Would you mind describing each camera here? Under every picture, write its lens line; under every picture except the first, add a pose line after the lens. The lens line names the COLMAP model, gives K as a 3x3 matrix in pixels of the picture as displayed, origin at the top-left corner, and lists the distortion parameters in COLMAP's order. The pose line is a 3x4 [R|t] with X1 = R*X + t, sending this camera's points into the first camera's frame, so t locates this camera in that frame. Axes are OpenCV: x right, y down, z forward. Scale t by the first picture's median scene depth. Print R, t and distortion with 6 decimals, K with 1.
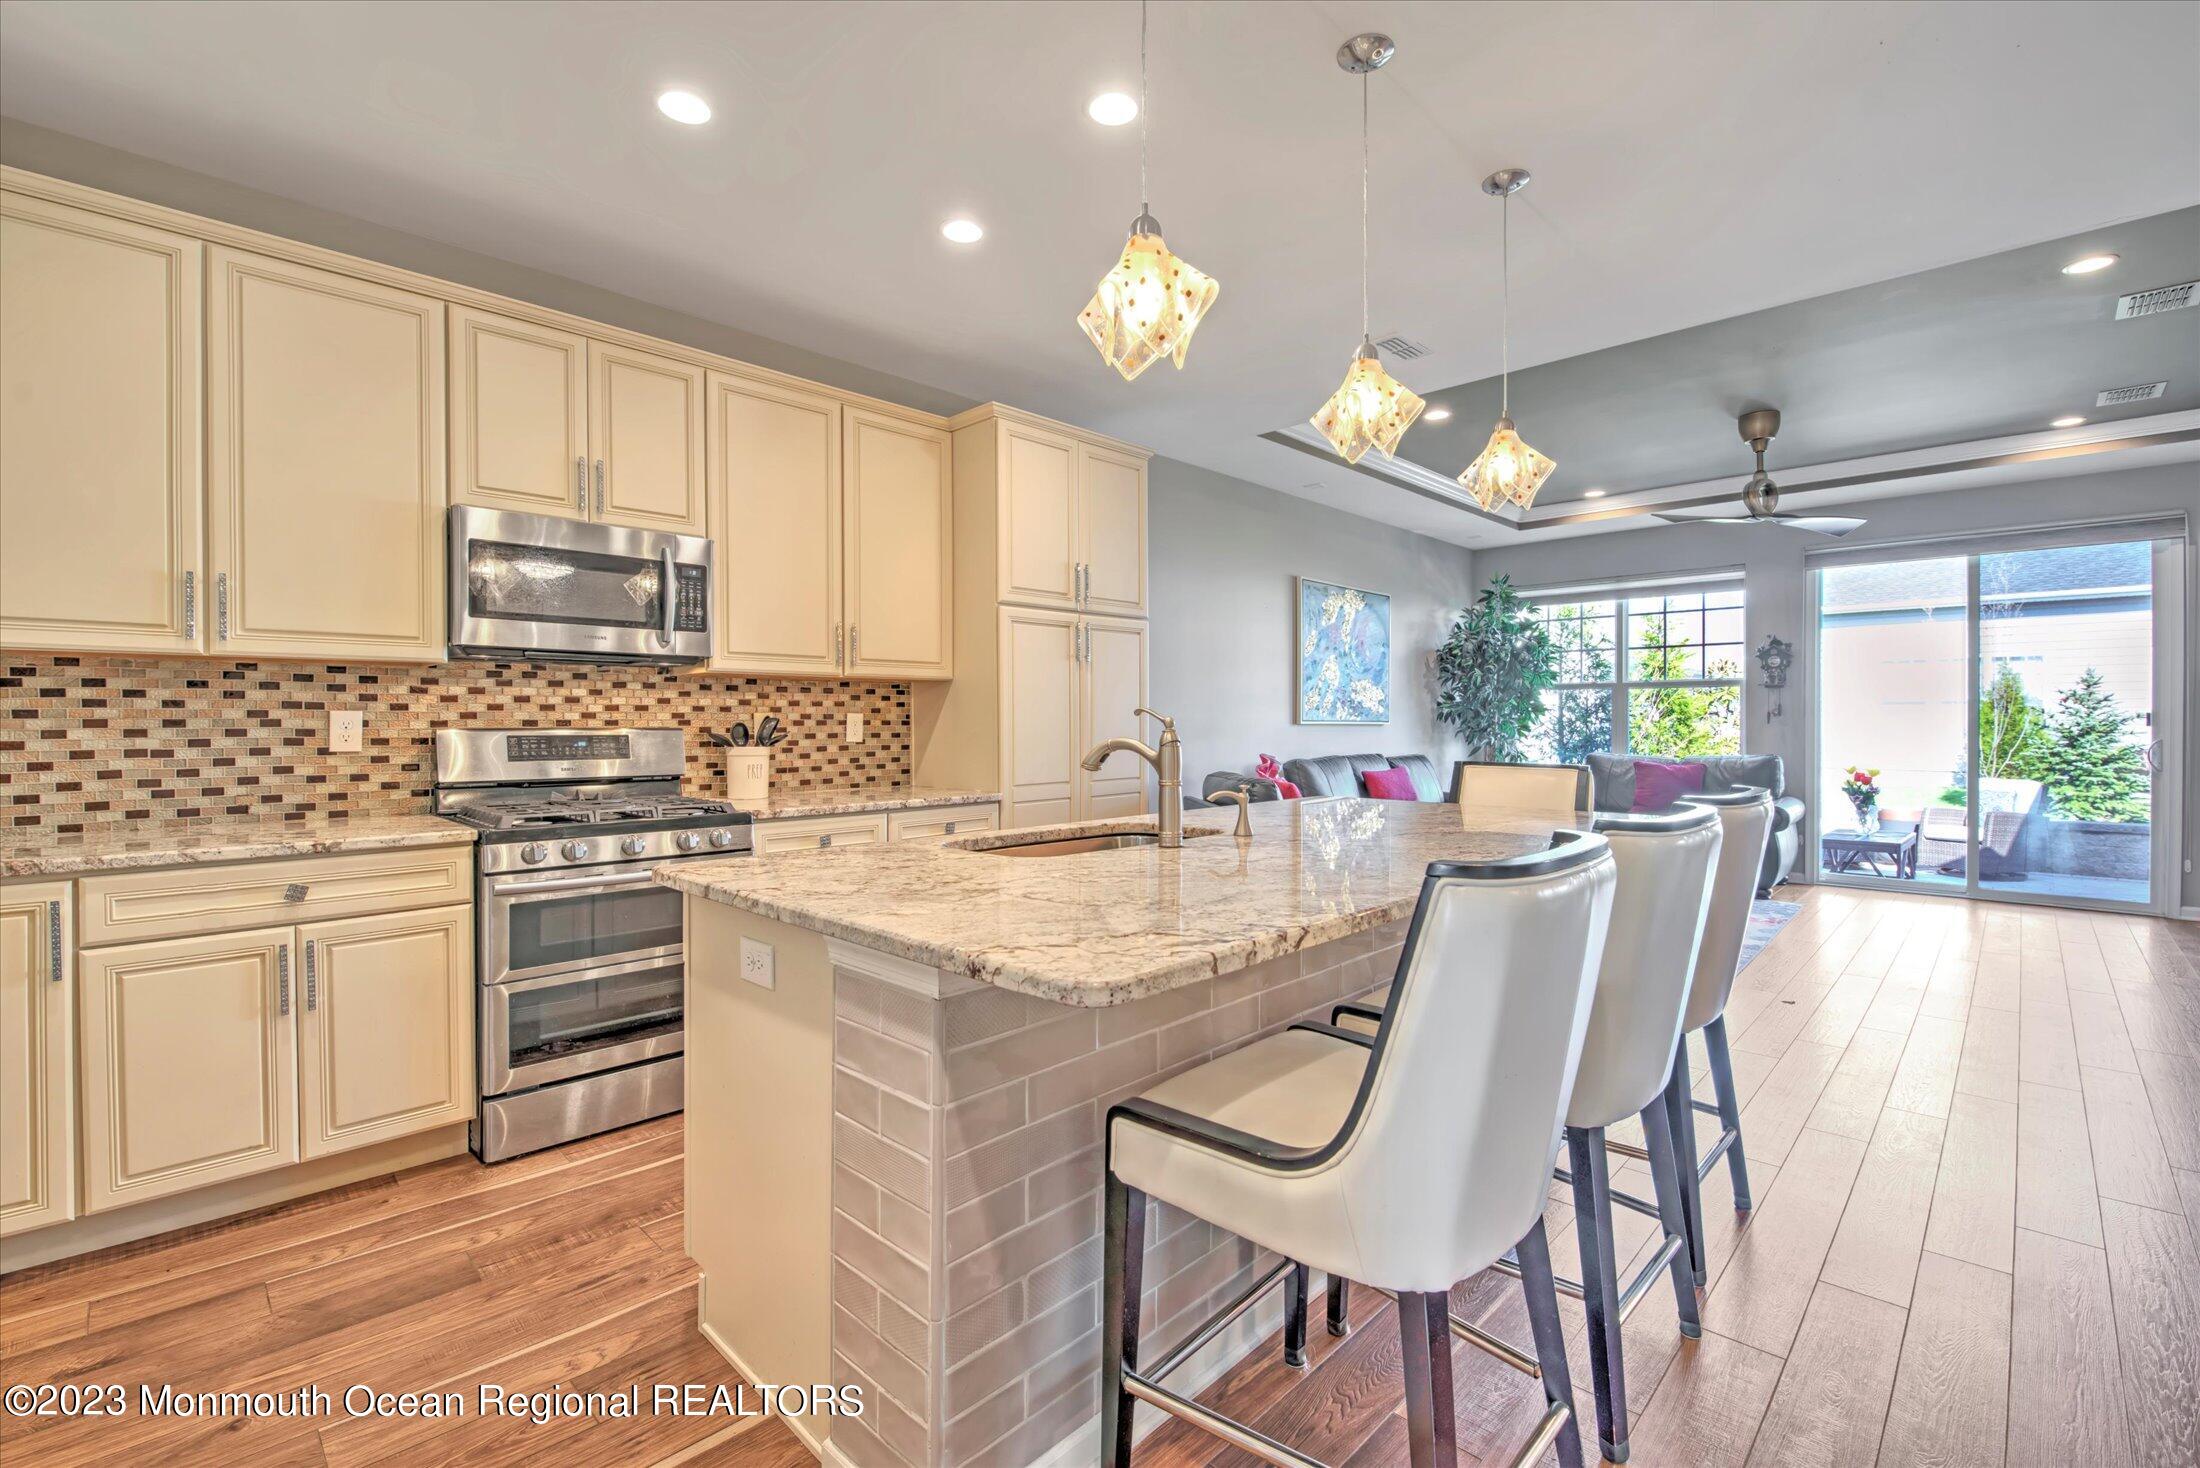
lens RADIAL K [[958.3, 0, 1087.9], [0, 958.3, 722.9], [0, 0, 1]] dist [-0.009658, -0.008394]
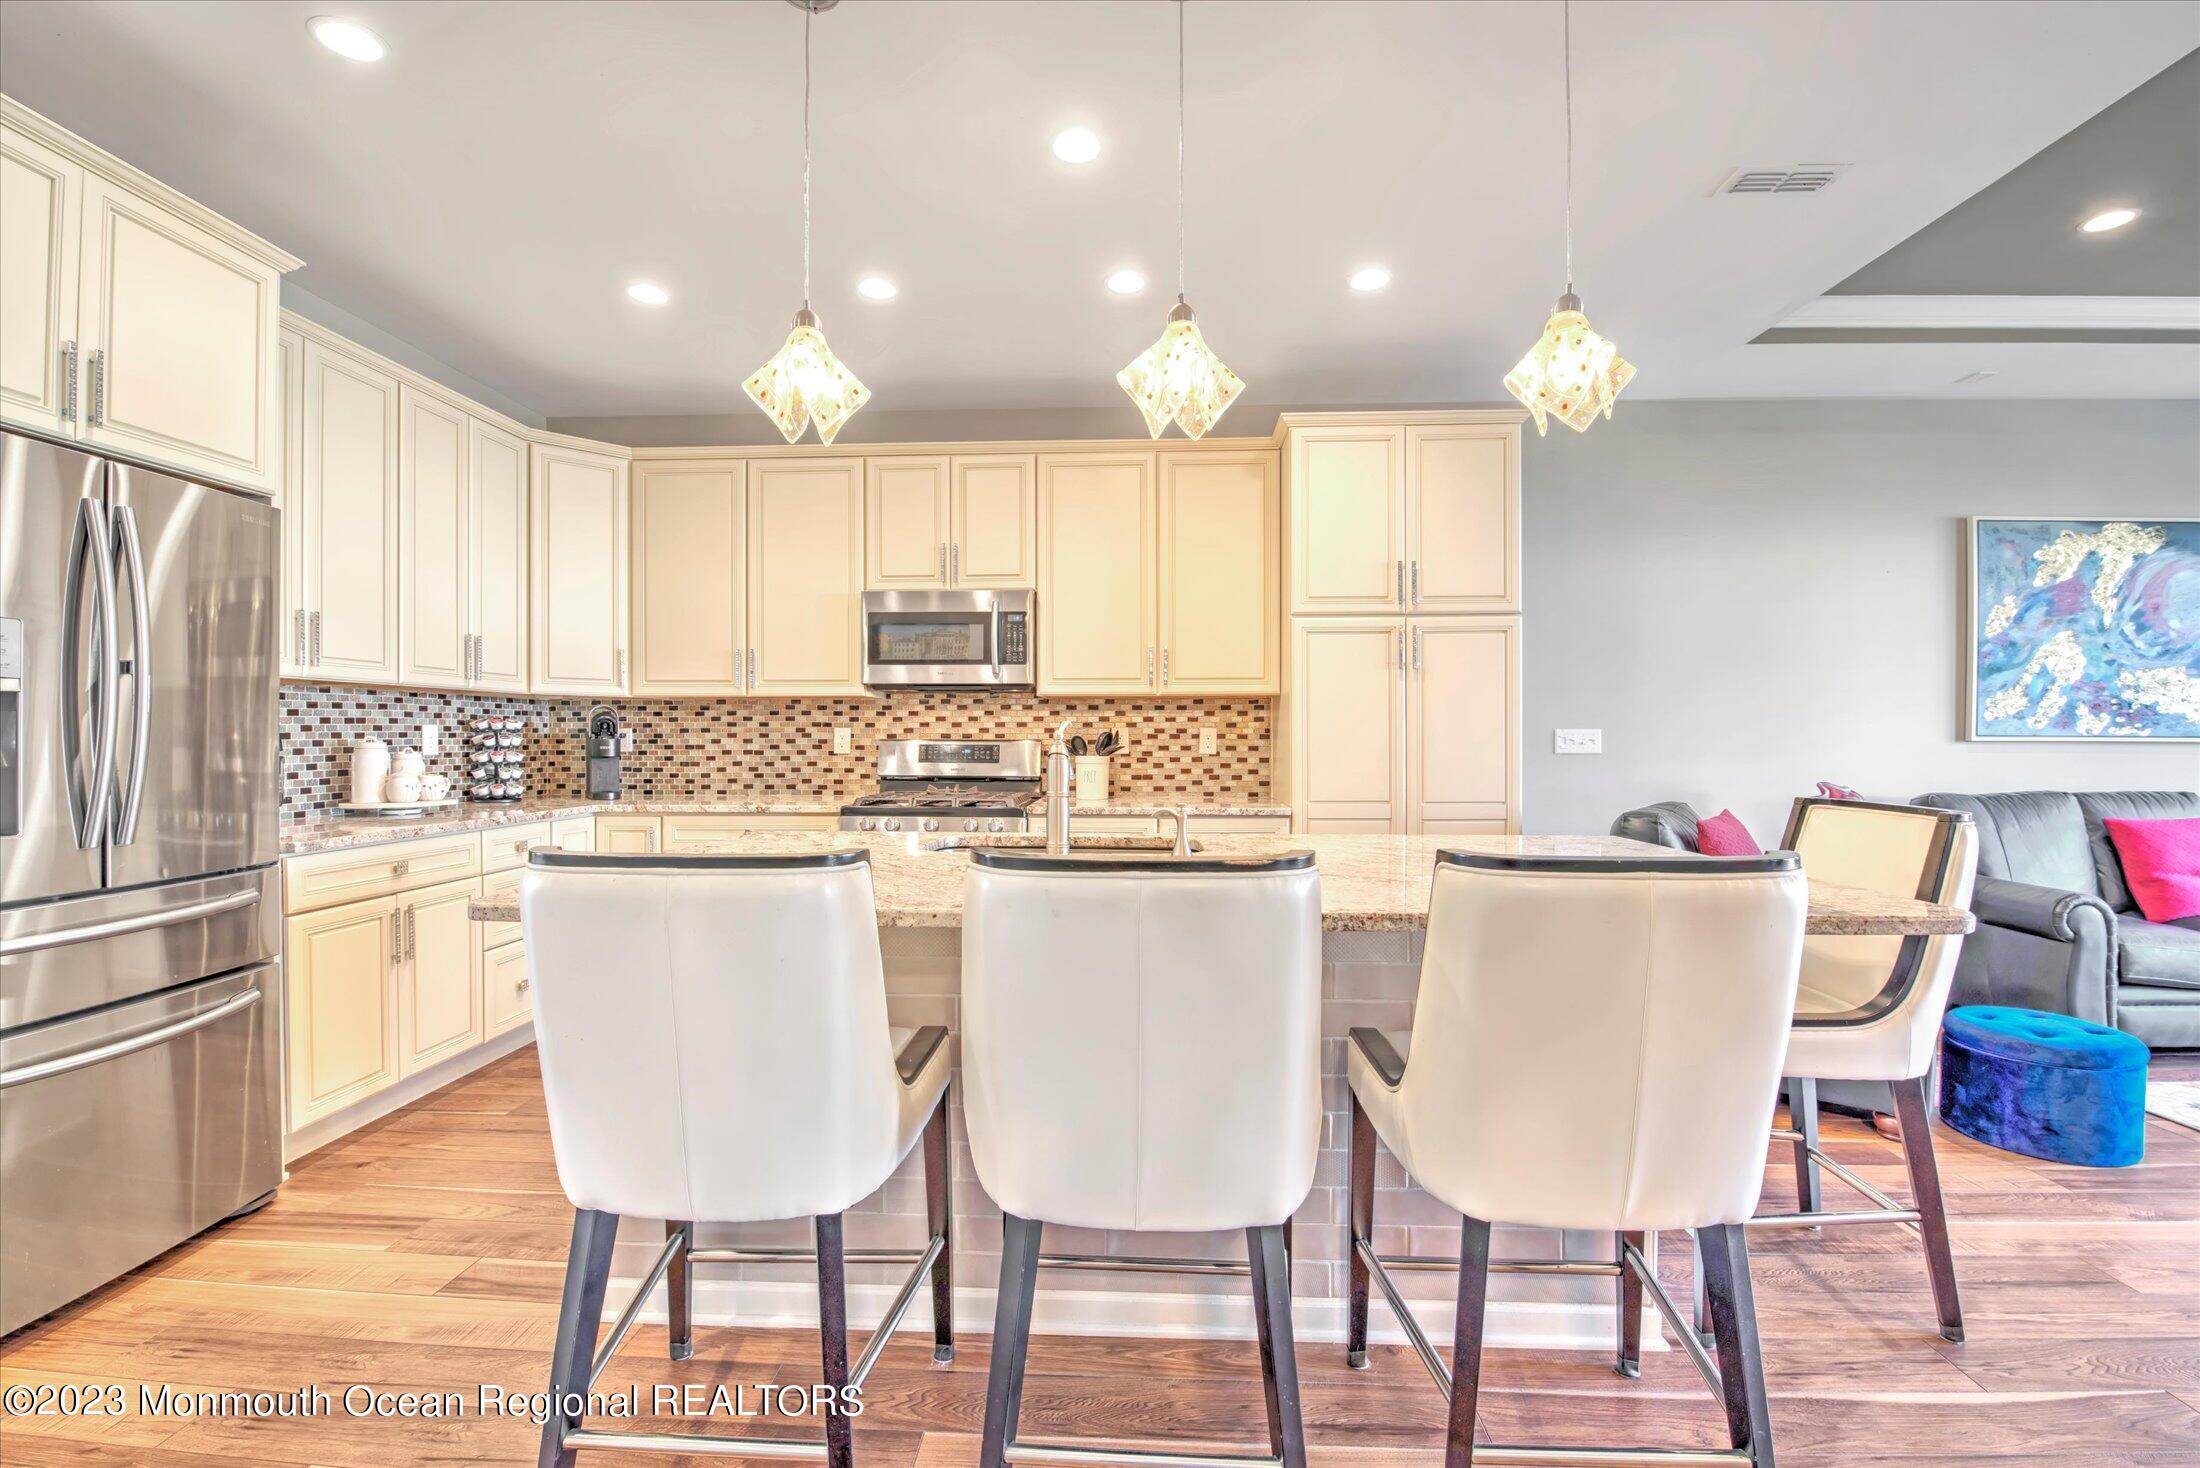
lens RADIAL K [[943.9, 0, 1097.0], [0, 943.9, 728.1], [0, 0, 1]] dist [-0.001780, -0.011664]
pose [[0.662407, -0.004684, -0.749130, 0.605212], [-0.003112, 0.999955, -0.009003, 0.000505], [0.749138, 0.008295, 0.662362, 0.241914]]
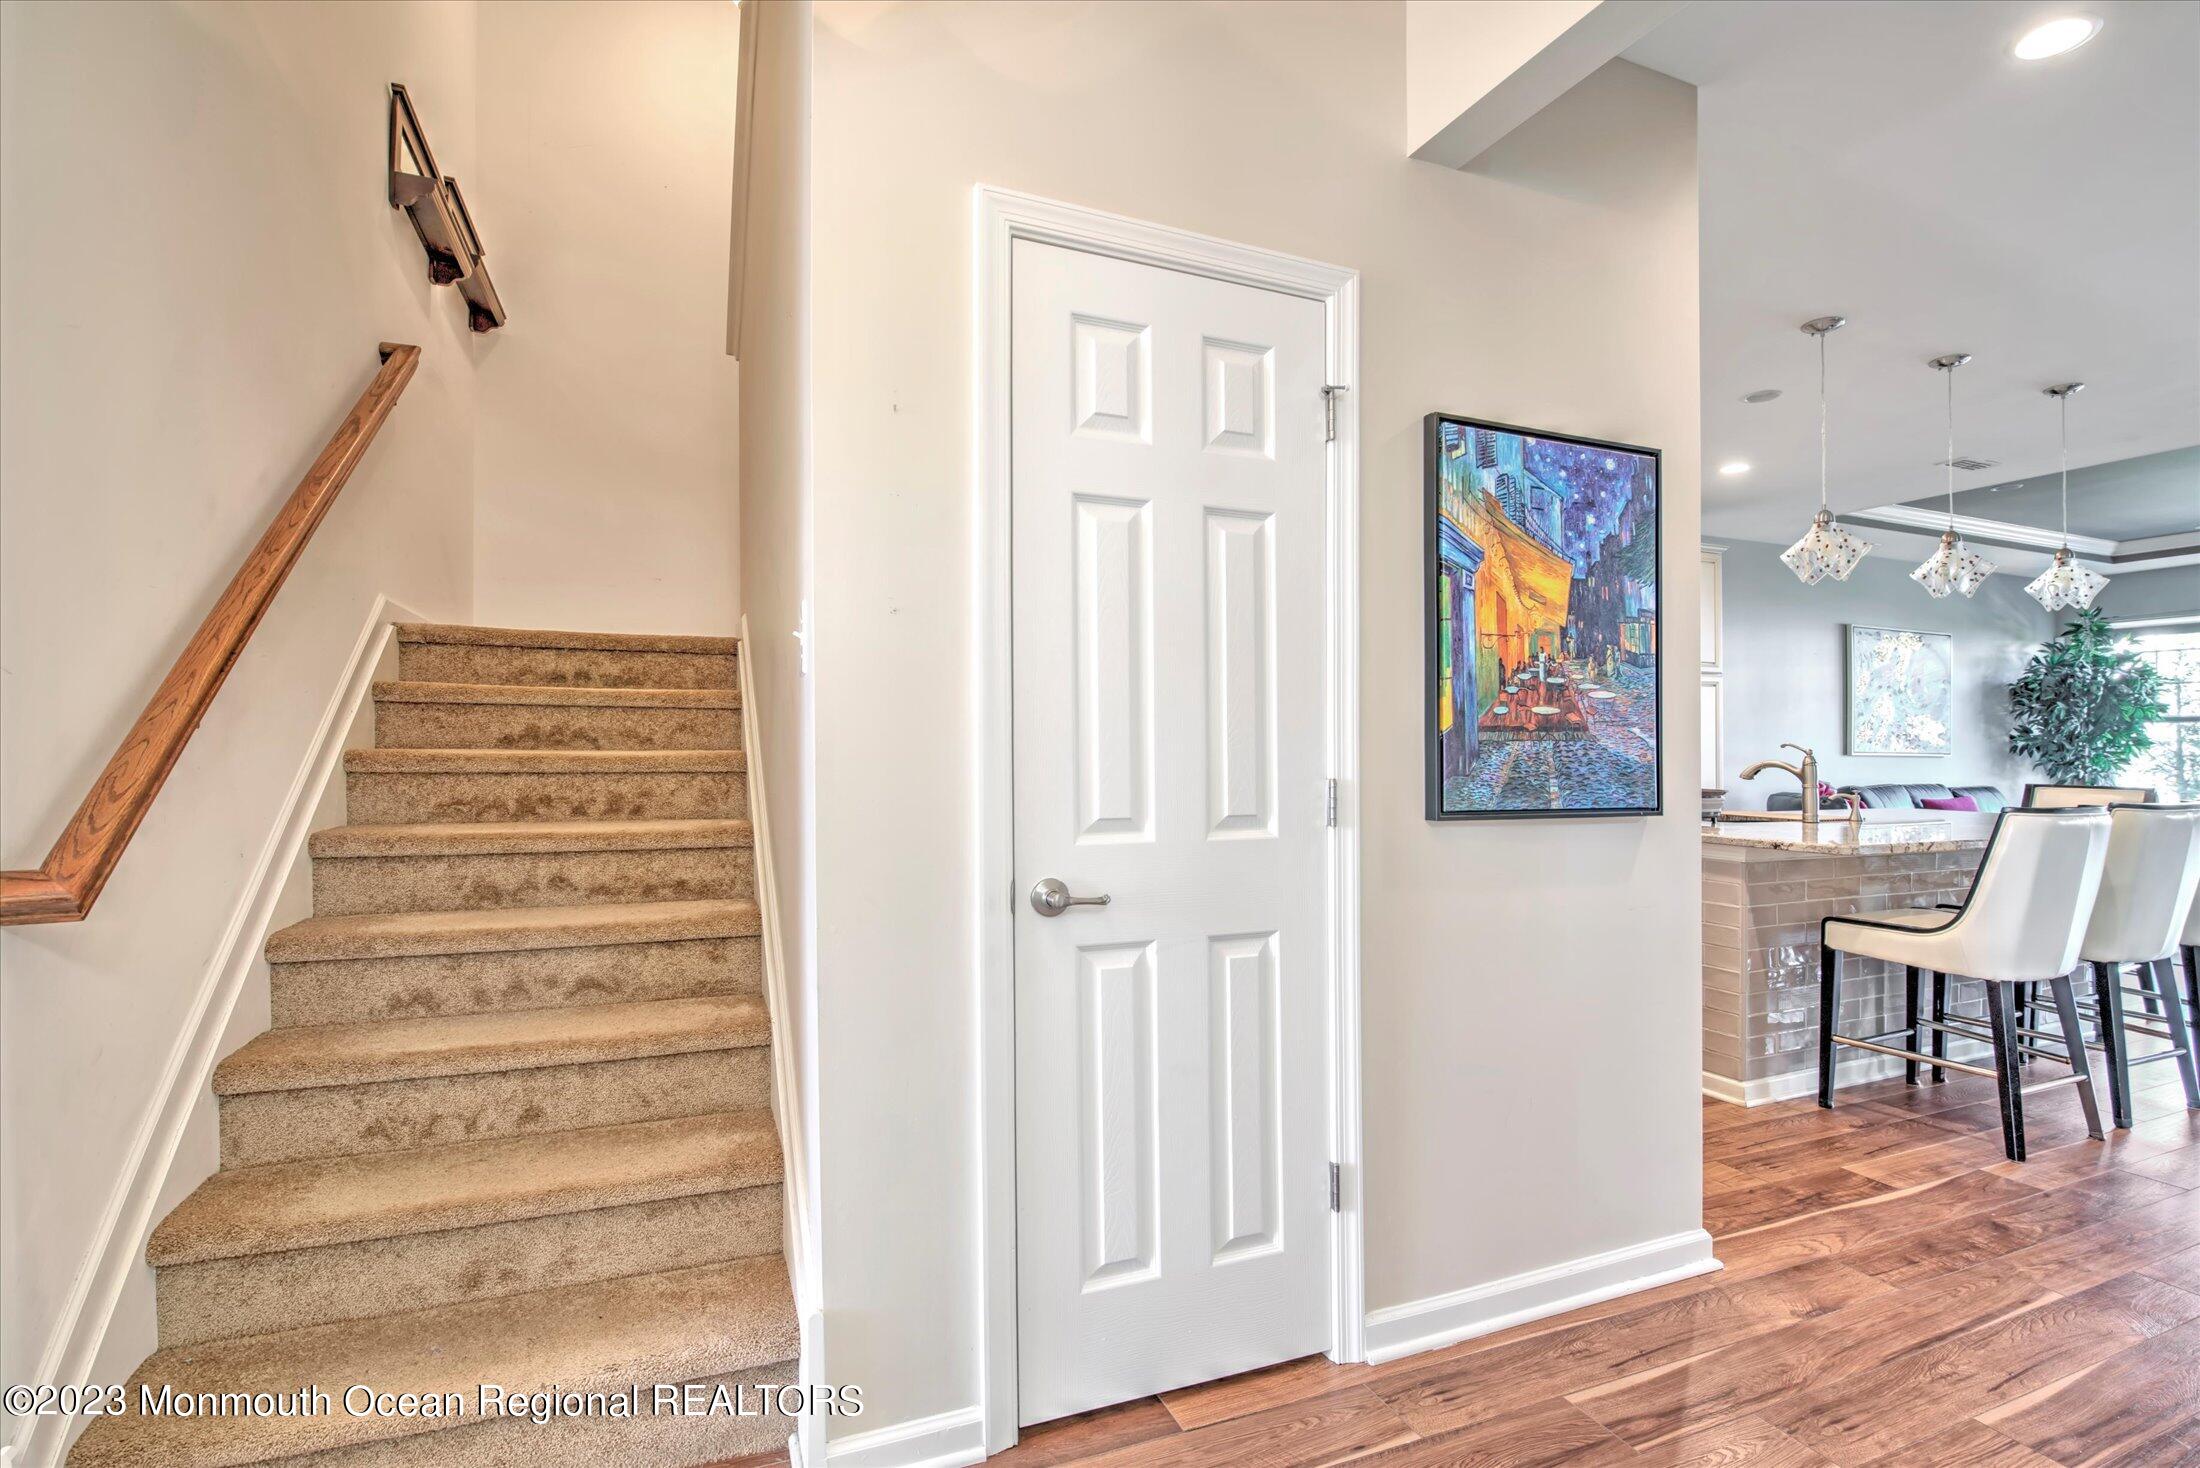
lens RADIAL K [[968.4, 0, 1052.9], [0, 968.4, 732.5], [0, 0, 1]] dist [0.001244, -0.008536]
pose [[0.907106, 0.001260, -0.420900, -0.311455], [-0.009259, 0.999813, -0.016962, 0.004741], [0.420800, 0.019284, 0.906949, -0.867171]]
